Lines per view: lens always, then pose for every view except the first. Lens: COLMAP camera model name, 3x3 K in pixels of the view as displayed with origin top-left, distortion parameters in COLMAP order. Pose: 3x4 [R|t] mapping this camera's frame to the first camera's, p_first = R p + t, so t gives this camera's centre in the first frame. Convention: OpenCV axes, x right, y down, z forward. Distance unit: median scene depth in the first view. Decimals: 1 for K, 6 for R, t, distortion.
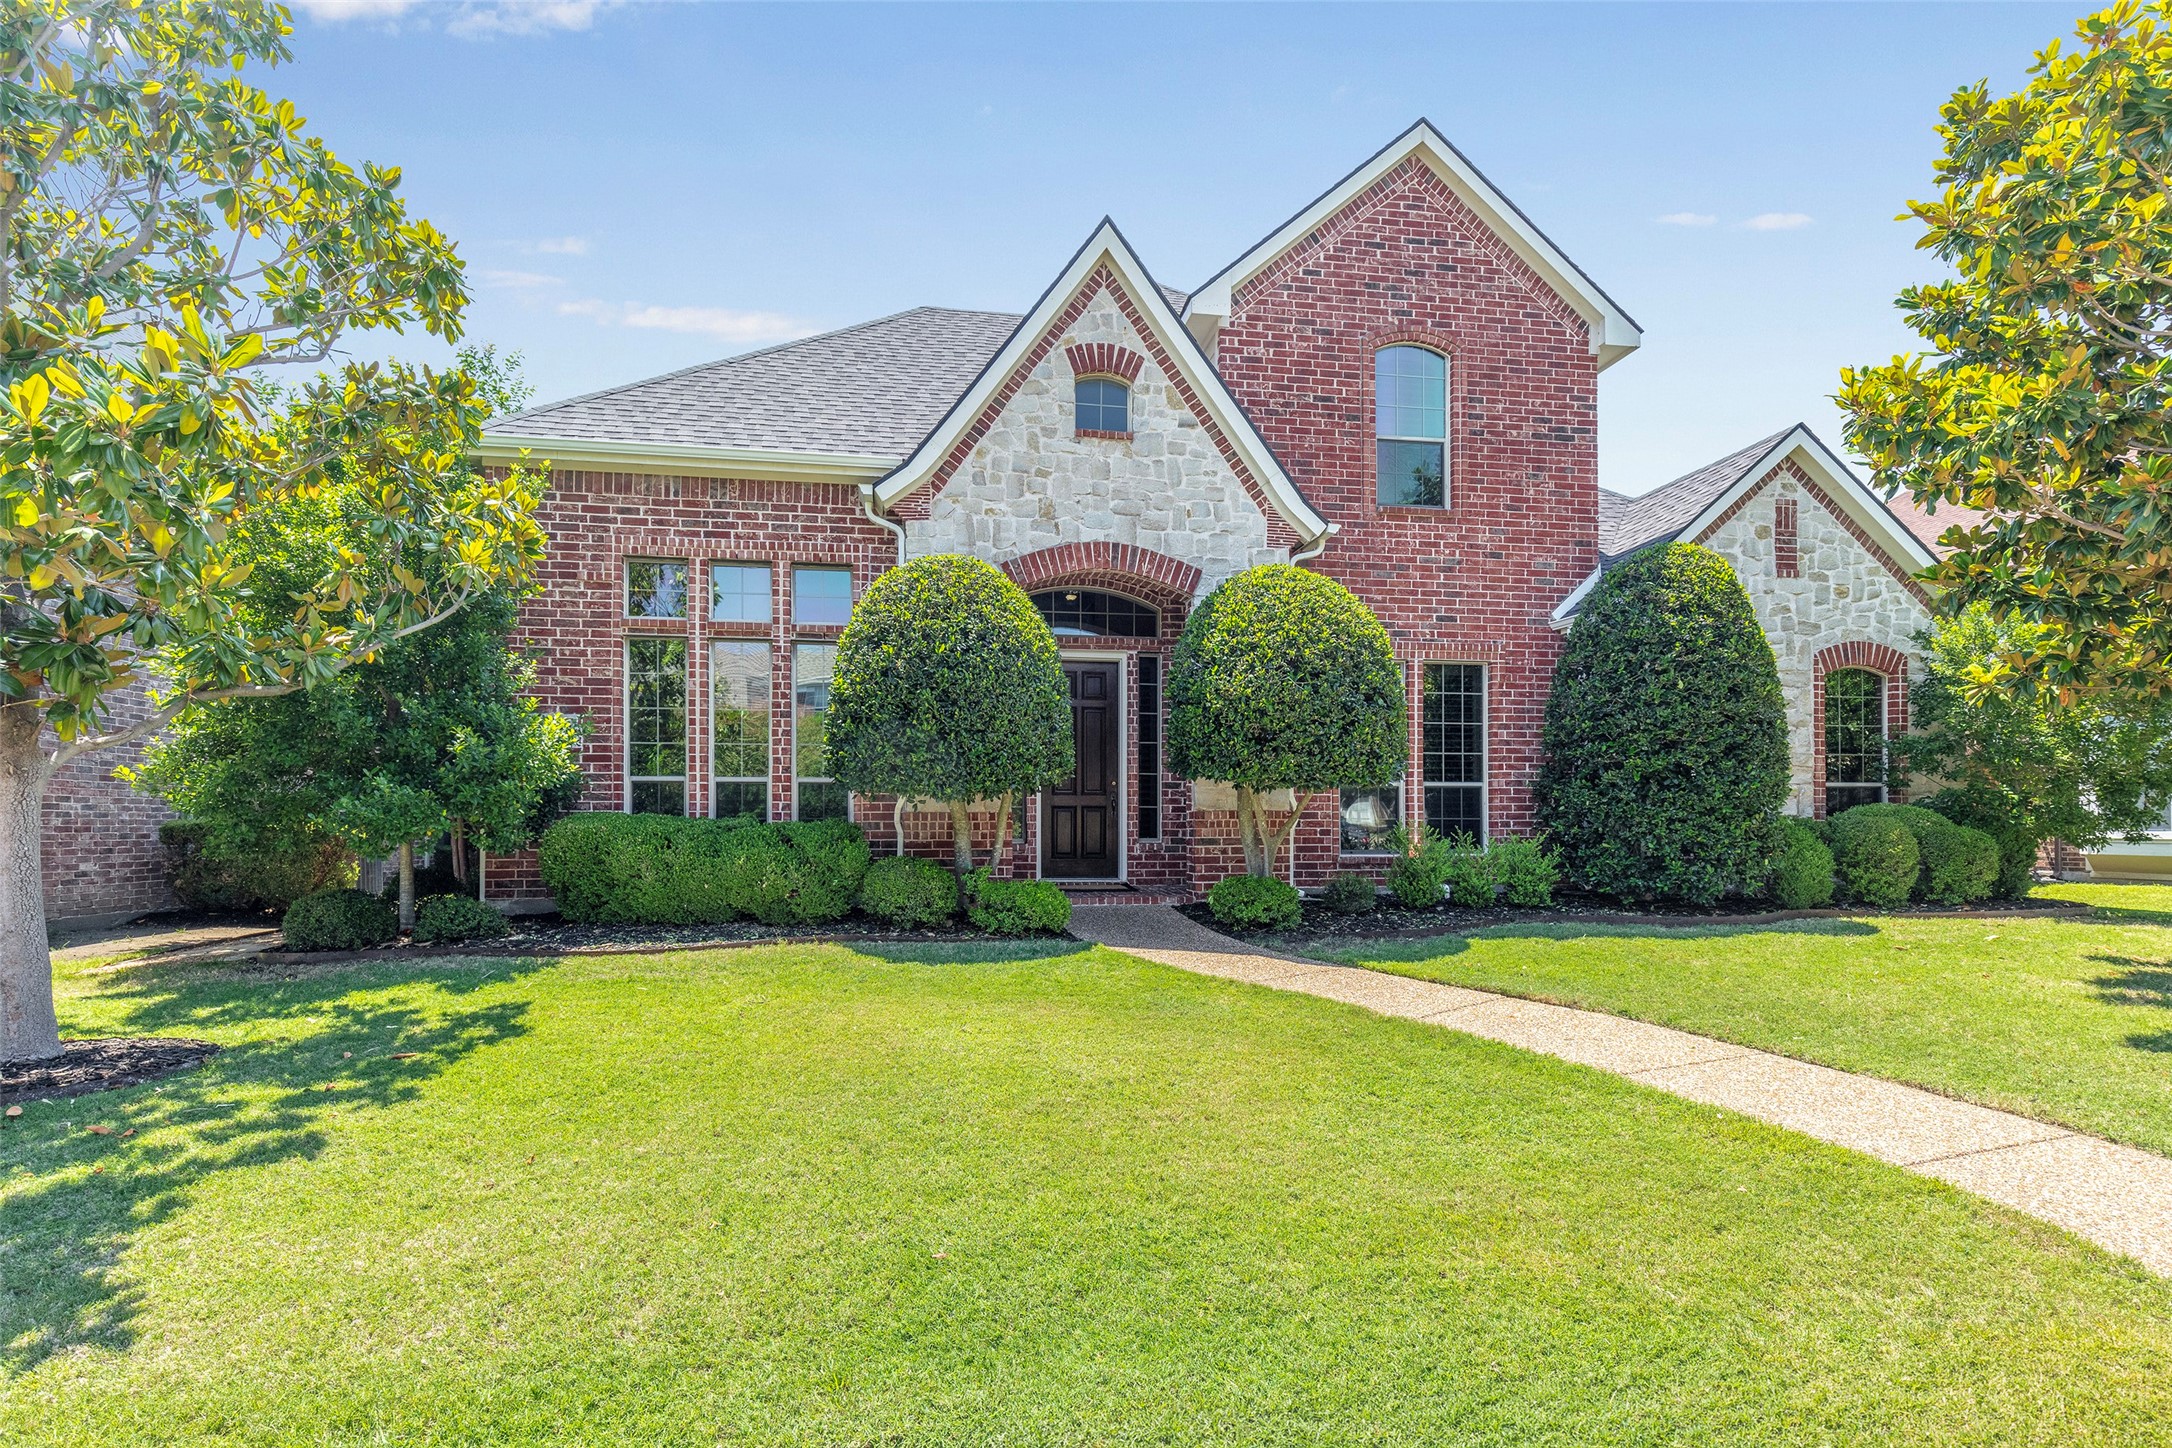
lens RADIAL K [[895.0, 0, 1087.9], [0, 895.0, 640.2], [0, 0, 1]] dist [0.002731, -0.000308]
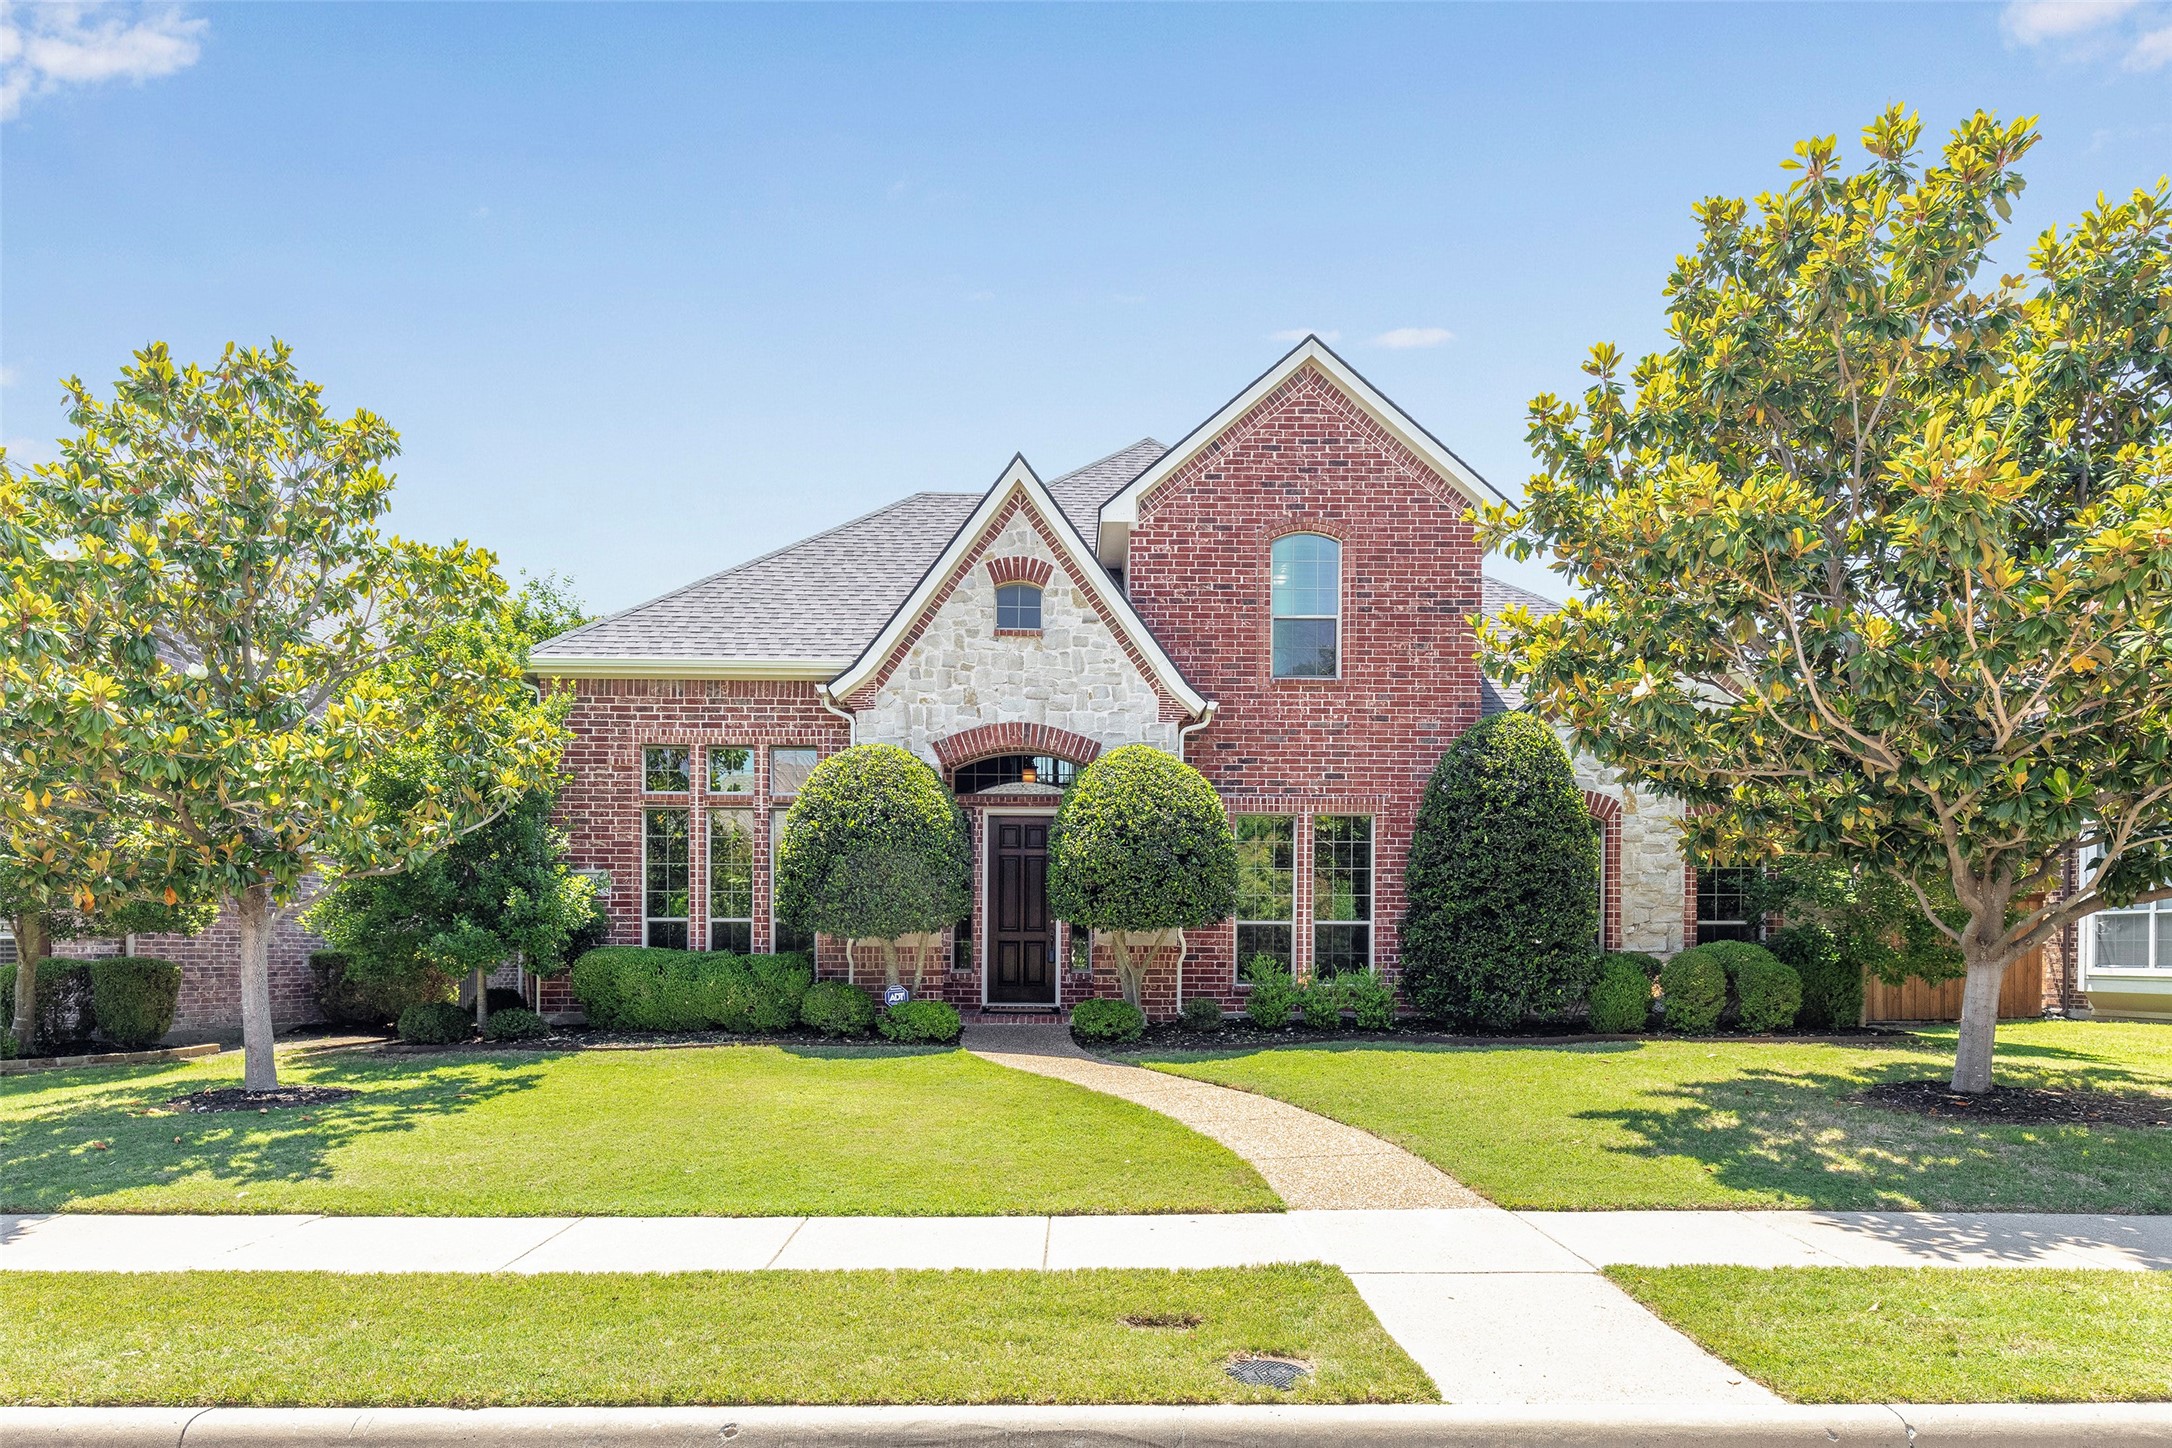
lens RADIAL K [[964.2, 0, 1090.8], [0, 964.2, 737.4], [0, 0, 1]] dist [0.001882, 0.000338]
pose [[0.993439, -0.021265, -0.112369, 0.265486], [0.019124, 0.999615, -0.020096, -0.062490], [0.112753, 0.017815, 0.993463, -0.286618]]
